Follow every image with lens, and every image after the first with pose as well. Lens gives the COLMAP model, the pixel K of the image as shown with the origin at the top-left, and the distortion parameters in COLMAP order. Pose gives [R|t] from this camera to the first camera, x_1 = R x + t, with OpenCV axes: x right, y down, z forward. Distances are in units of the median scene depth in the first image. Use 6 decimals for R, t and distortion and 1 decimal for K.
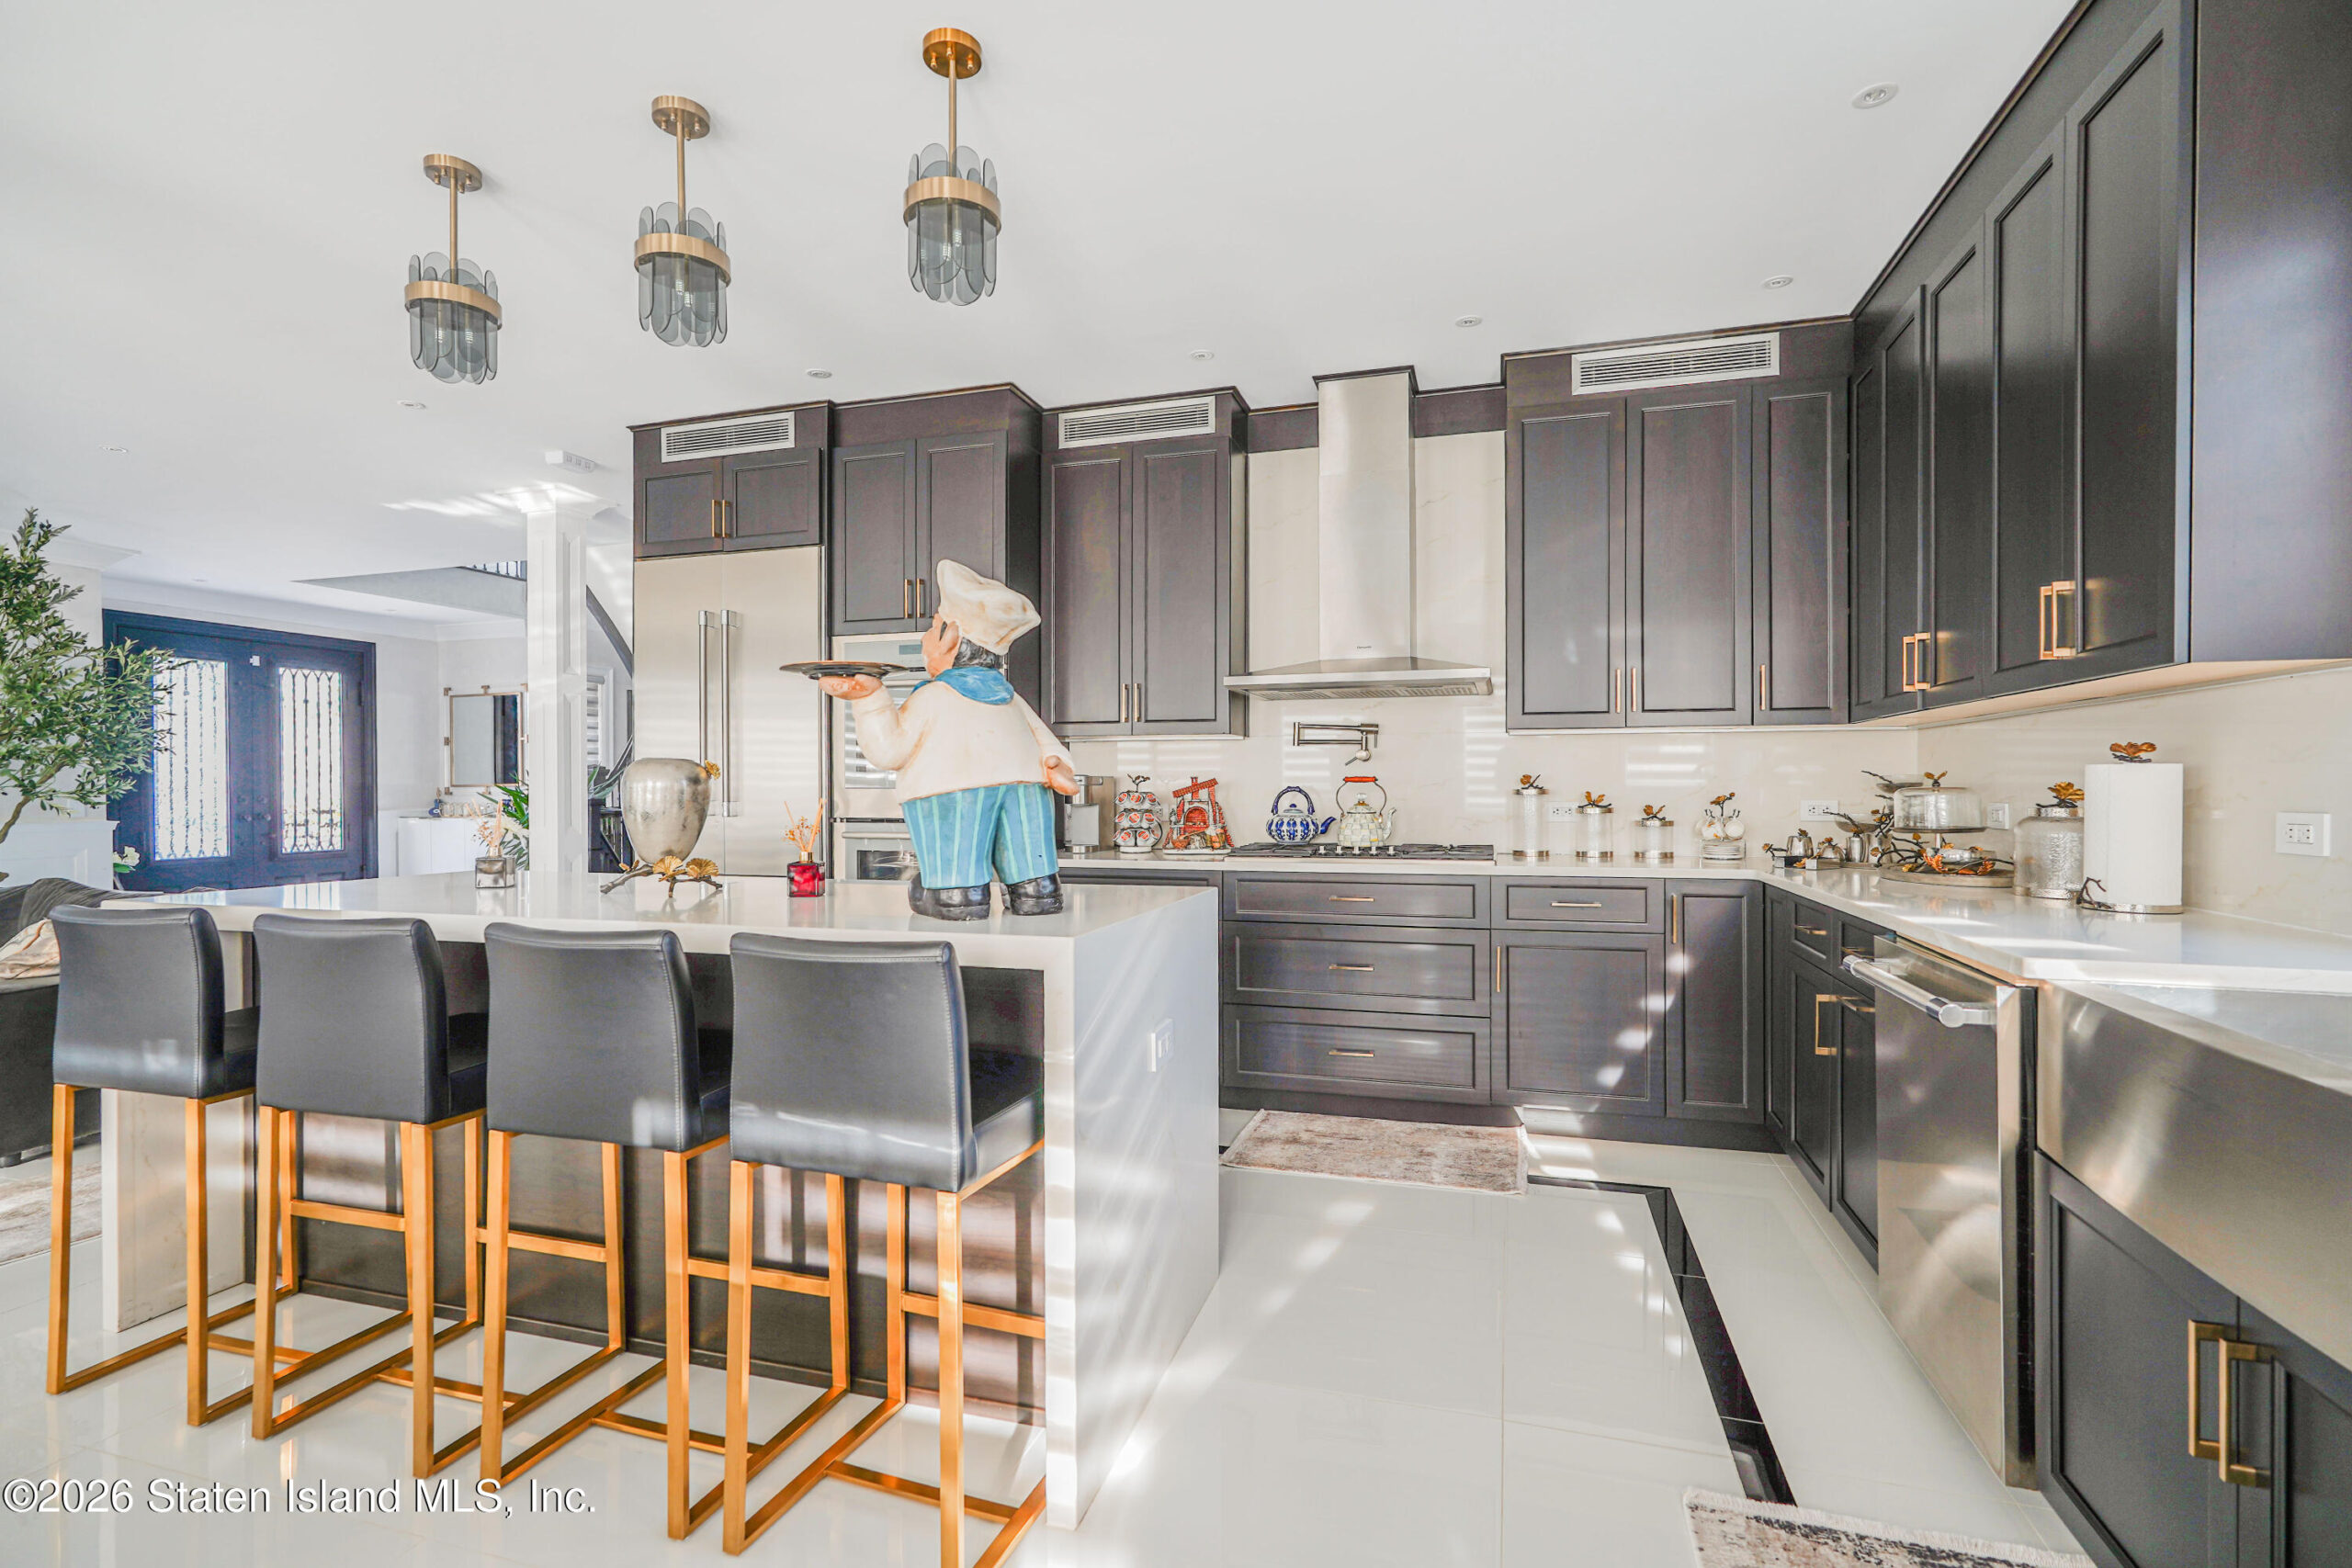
lens RADIAL K [[1061.4, 0, 1195.1], [0, 1061.4, 792.5], [0, 0, 1]] dist [-0.008099, 0.003007]
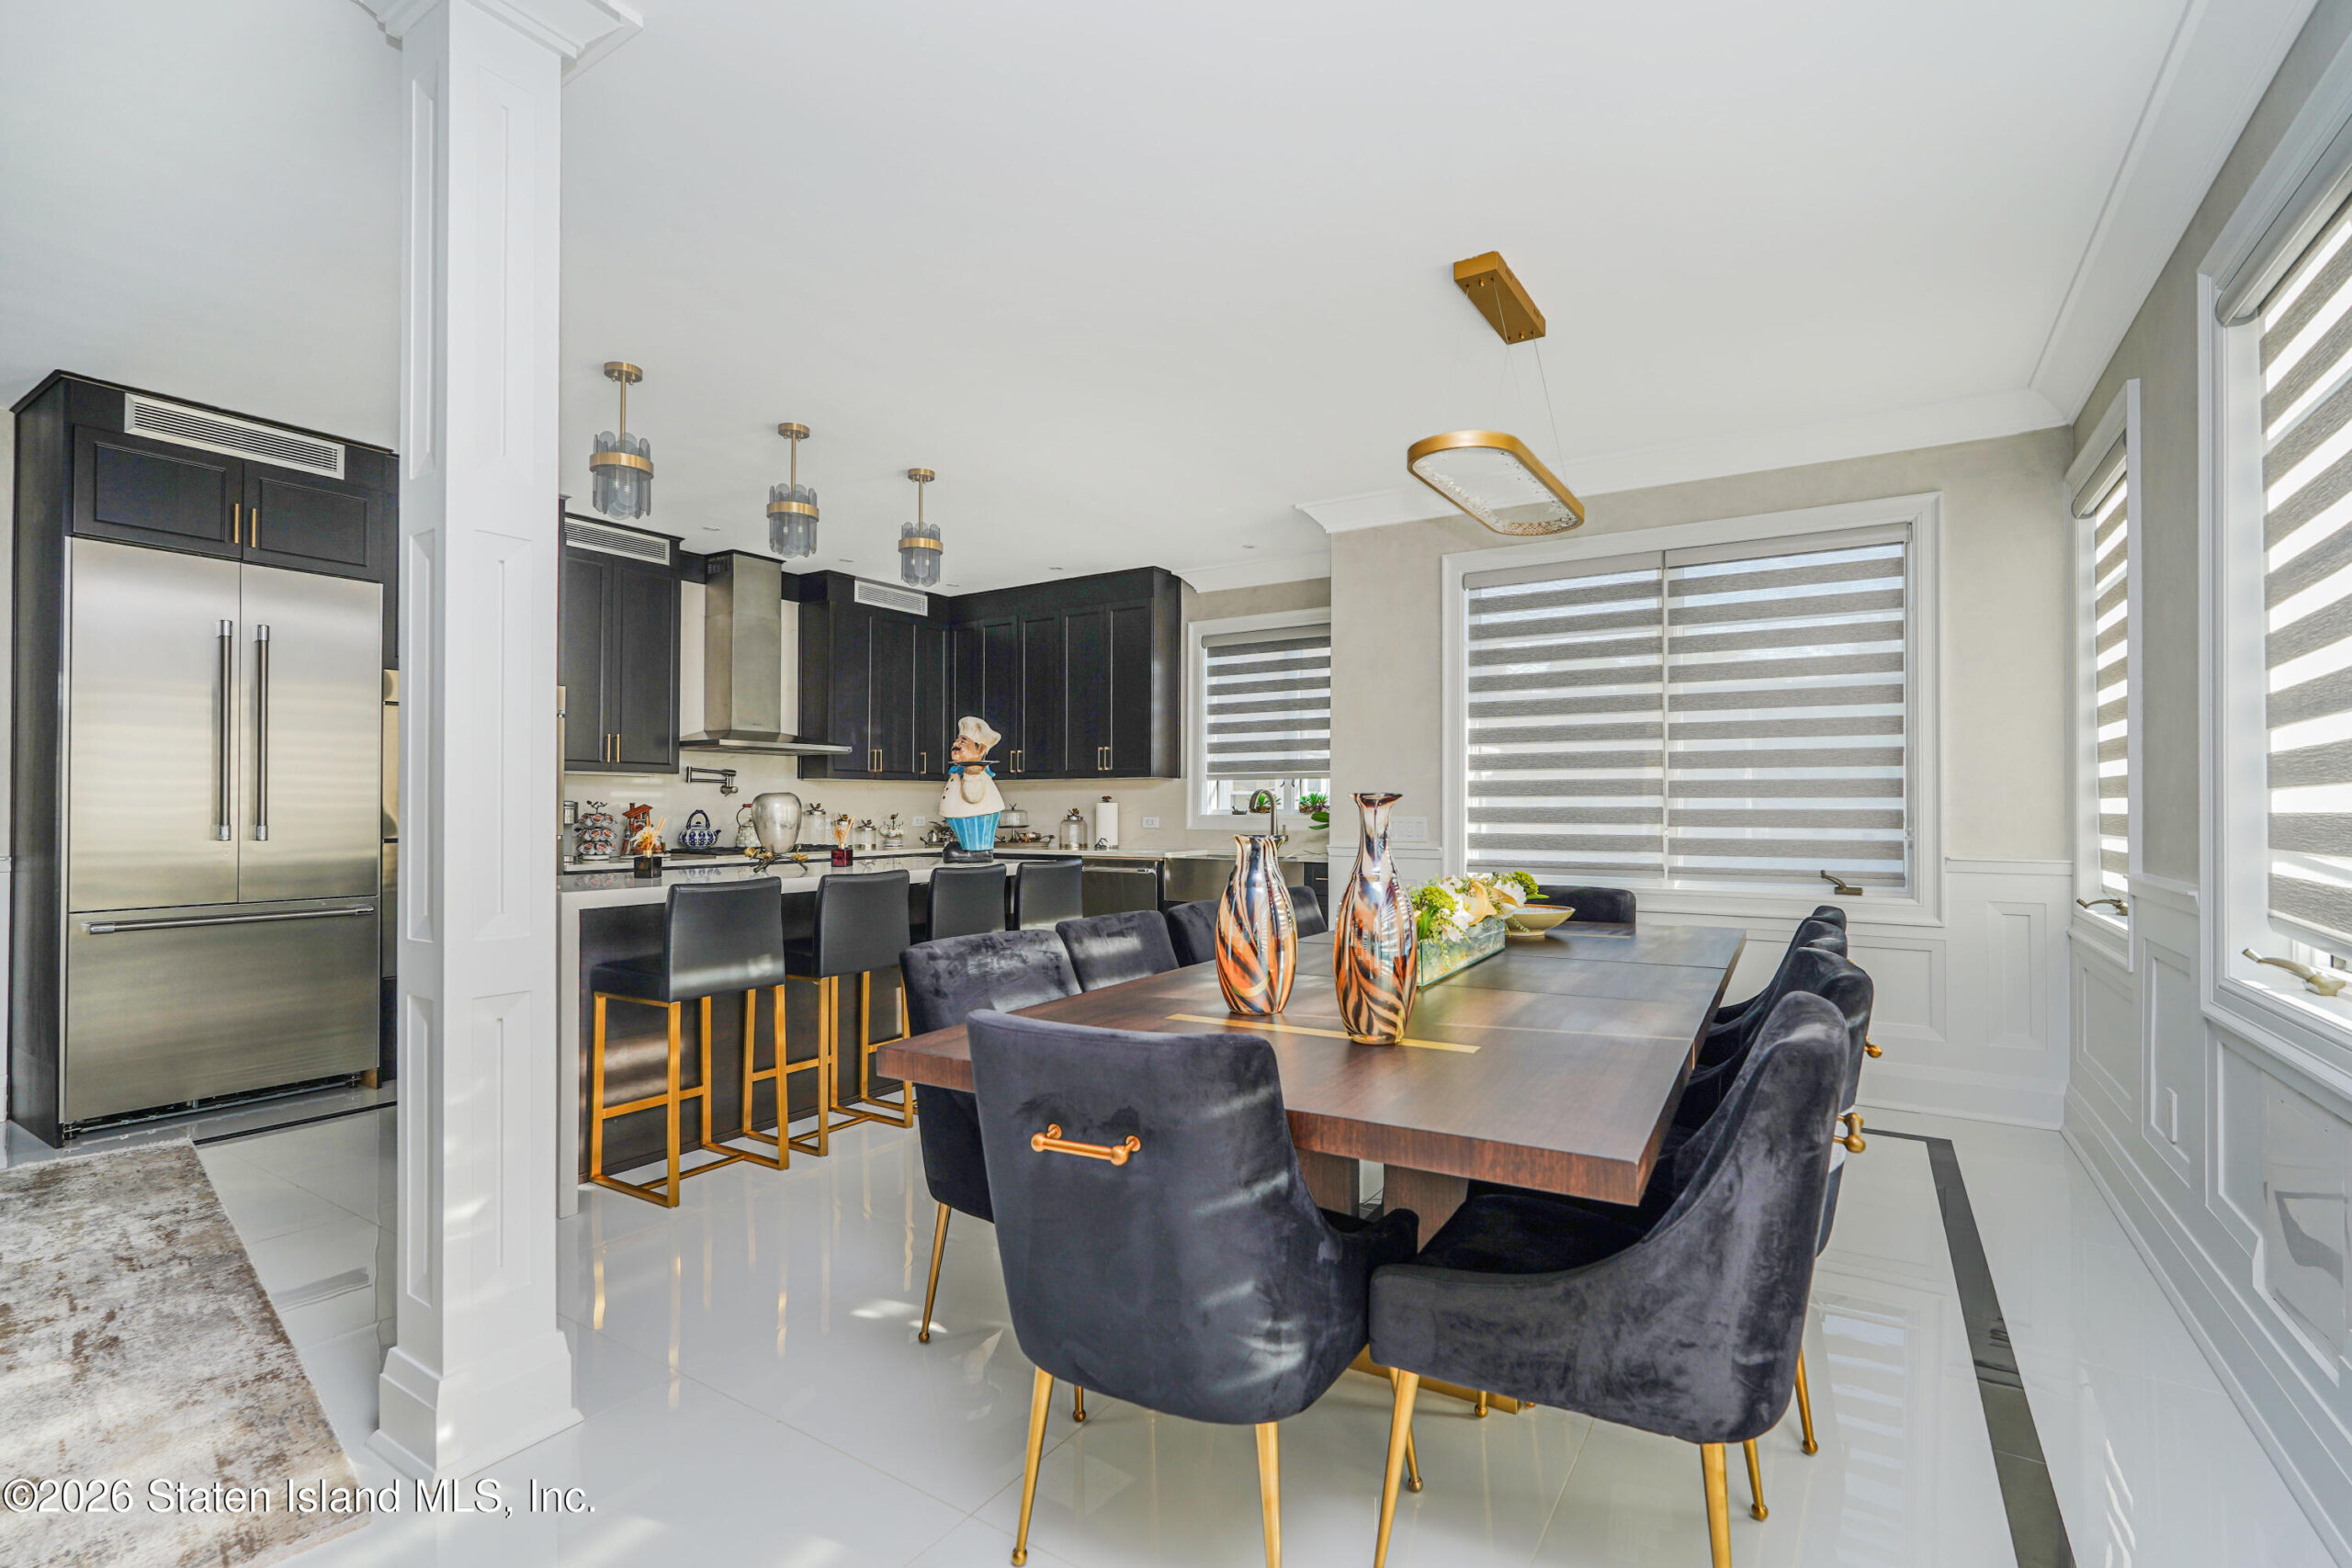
lens RADIAL K [[1061.4, 0, 1178.3], [0, 1061.4, 798.1], [0, 0, 1]] dist [-0.008099, 0.003007]
pose [[0.276099, 0.013874, 0.961029, -1.042005], [0.006892, 0.999842, -0.016414, 0.006226], [-0.961104, 0.011155, 0.275960, -0.053143]]
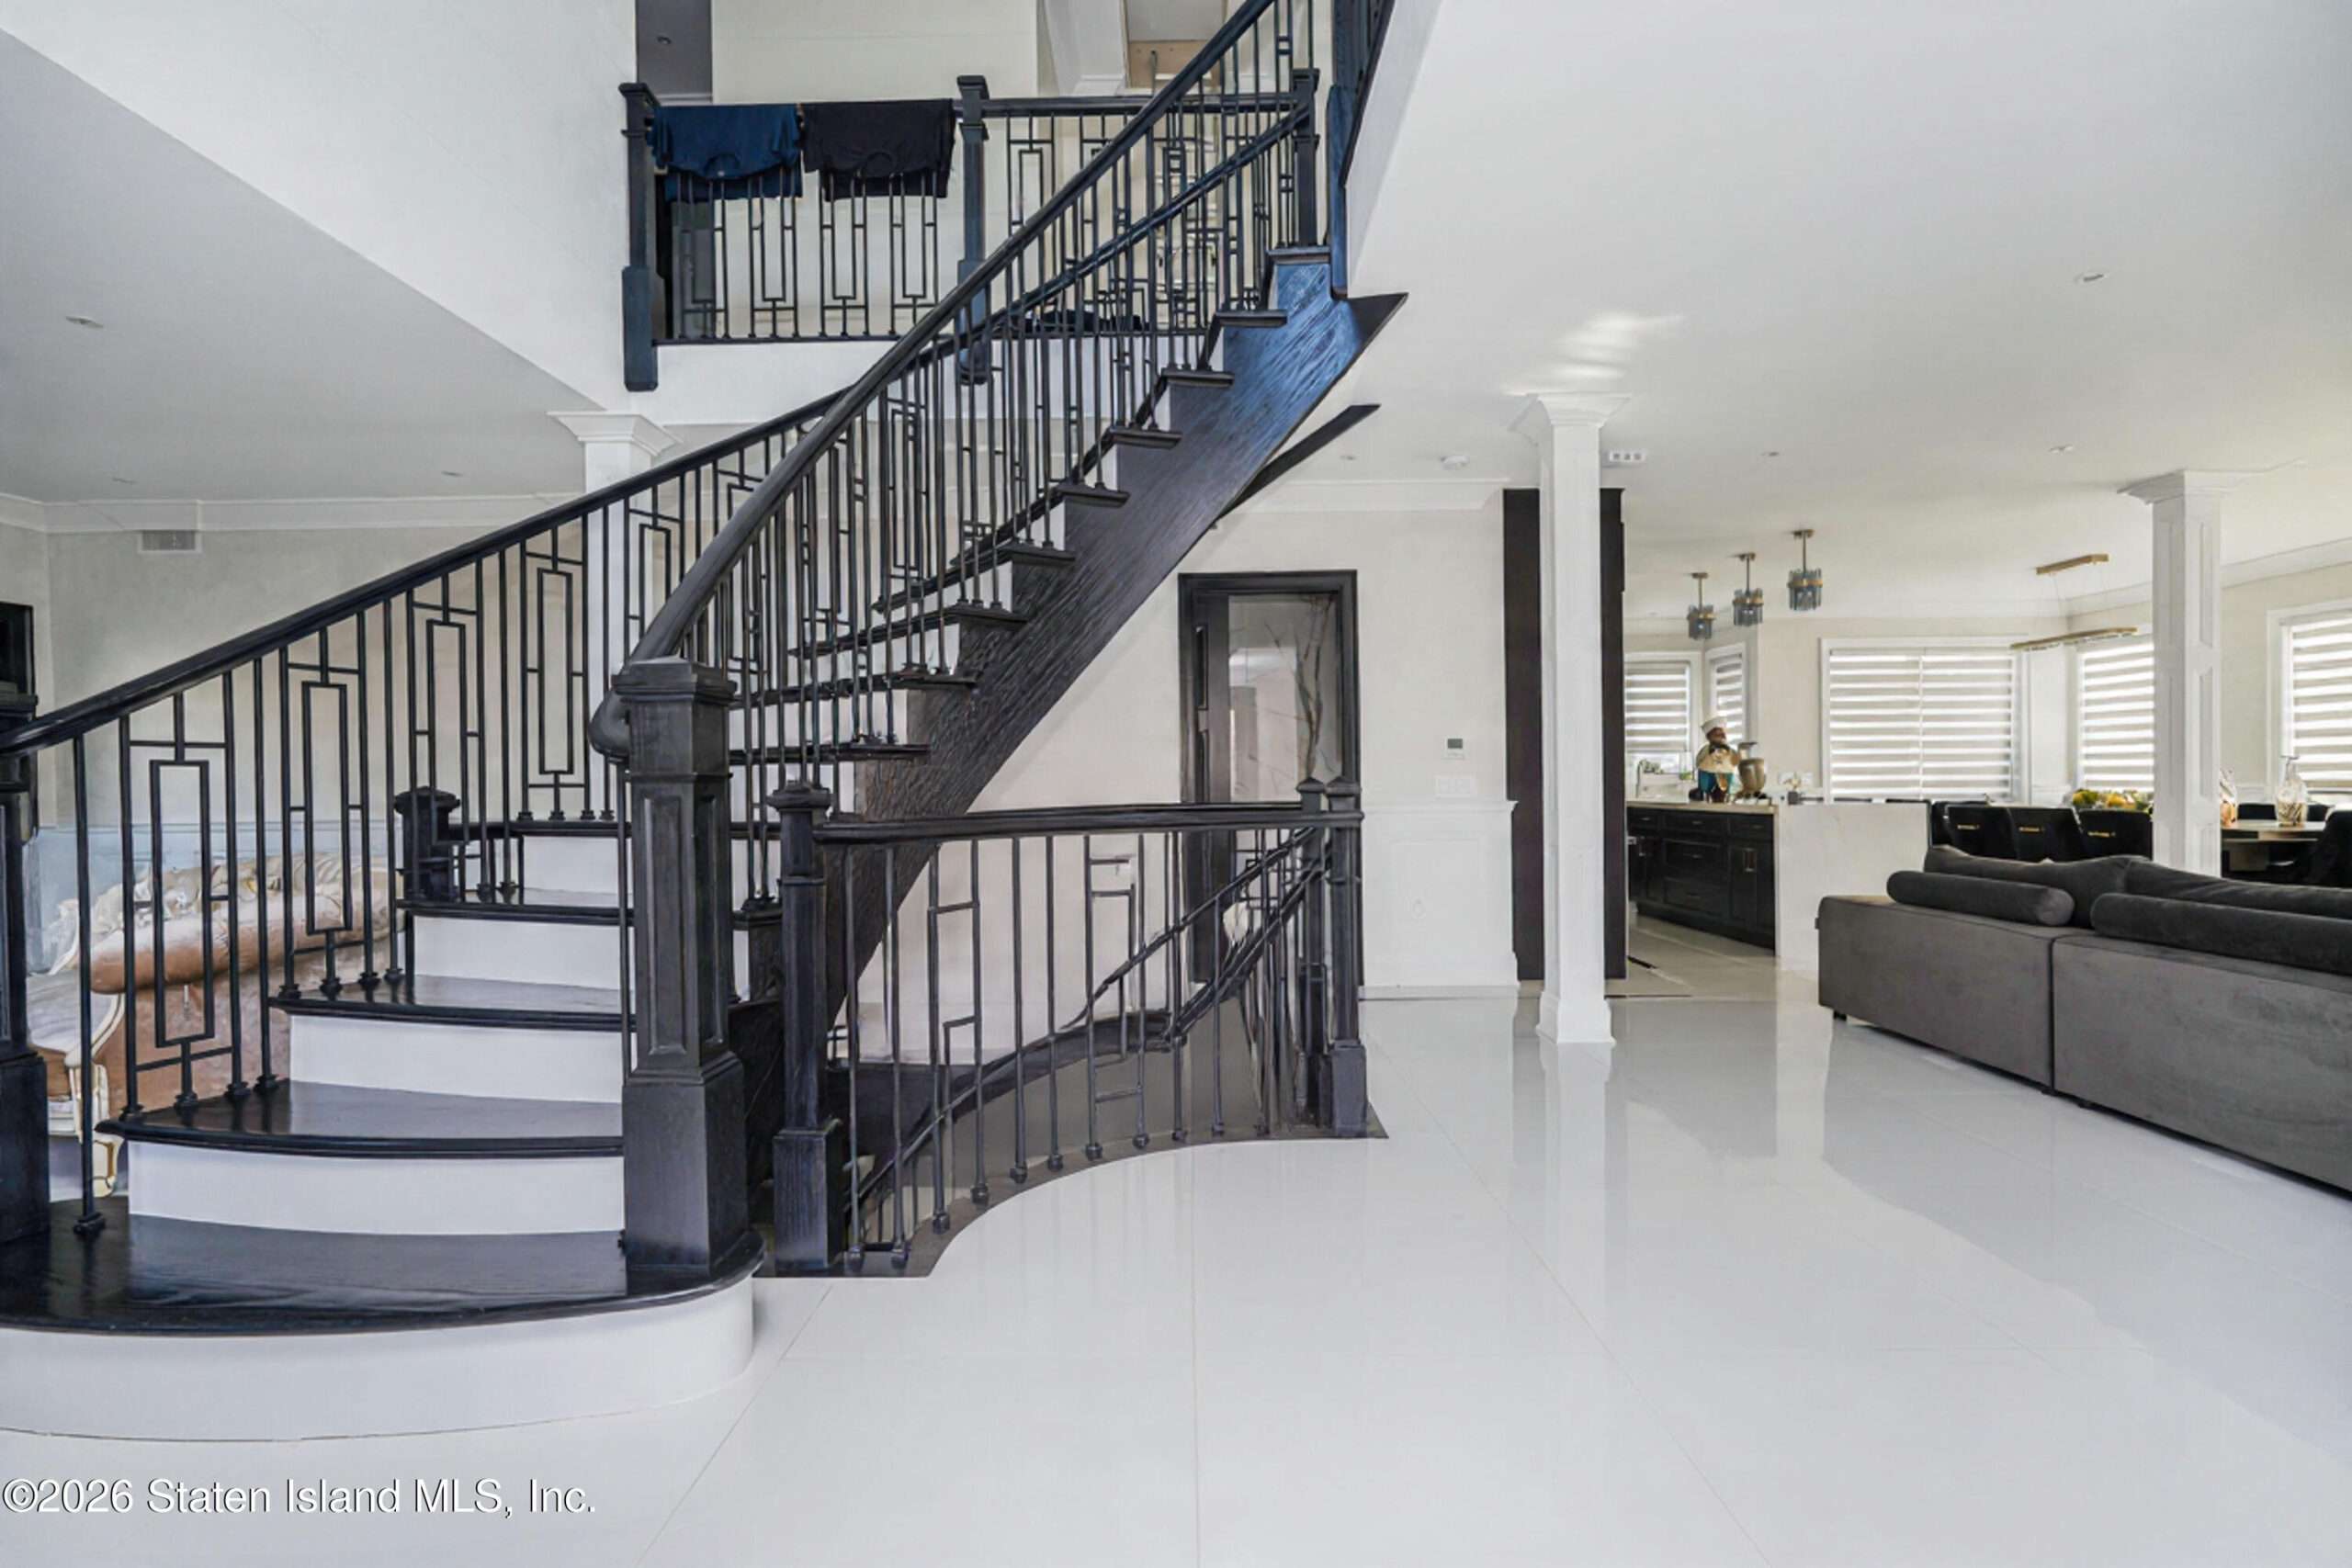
lens RADIAL K [[1061.4, 0, 1172.8], [0, 1061.4, 781.5], [0, 0, 1]] dist [-0.008099, 0.003007]
pose [[-0.280048, 0.006471, 0.959964, -1.601451], [0.020375, 0.999792, -0.000796, 0.003320], [-0.959770, 0.019336, -0.280121, 1.866397]]
